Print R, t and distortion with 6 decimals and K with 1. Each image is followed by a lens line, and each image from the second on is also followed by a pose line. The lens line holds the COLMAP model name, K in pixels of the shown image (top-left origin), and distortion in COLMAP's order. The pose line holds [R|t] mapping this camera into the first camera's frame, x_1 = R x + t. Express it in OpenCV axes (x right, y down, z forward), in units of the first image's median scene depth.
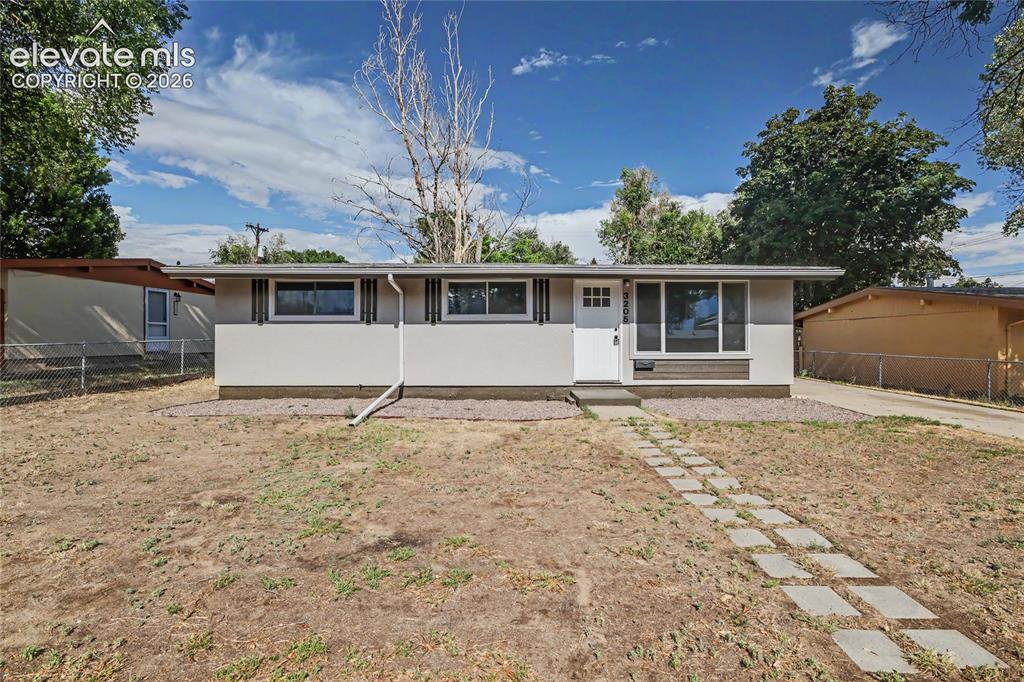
lens RADIAL K [[509.4, 0, 515.8], [0, 509.4, 331.4], [0, 0, 1]] dist [-0.003086, 0.000008]
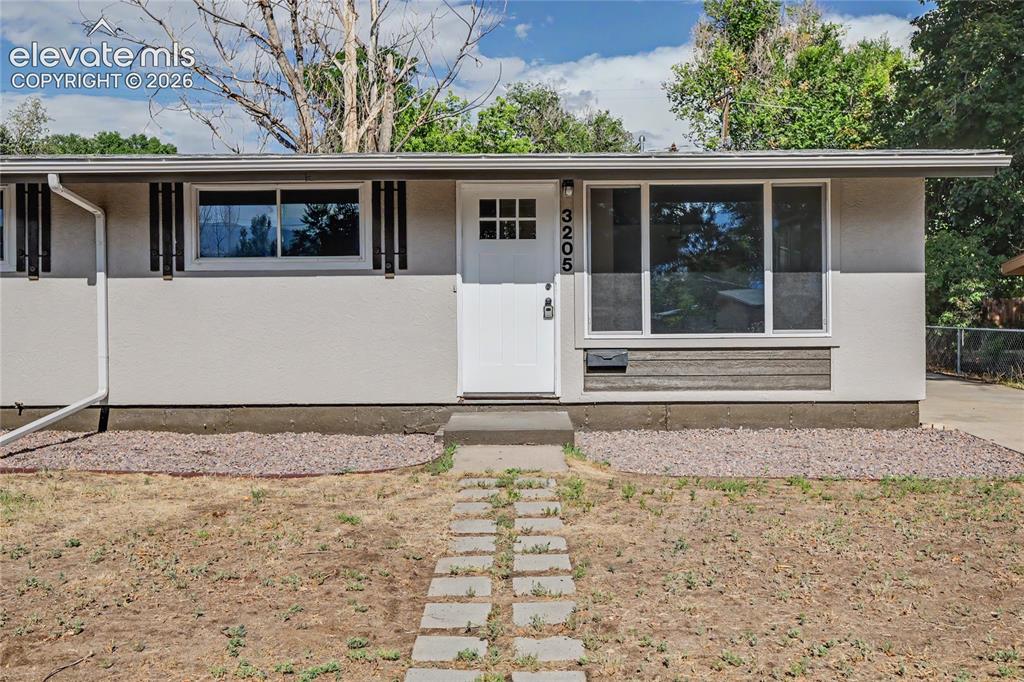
lens RADIAL K [[1016.3, 0, 510.0], [0, 1016.3, 314.9], [0, 0, 1]] dist [0.028997, -0.012091]
pose [[0.999300, -0.005697, -0.036966, 0.196512], [0.006460, 0.999768, 0.020563, 0.003375], [0.036840, -0.020787, 0.999105, 0.041870]]
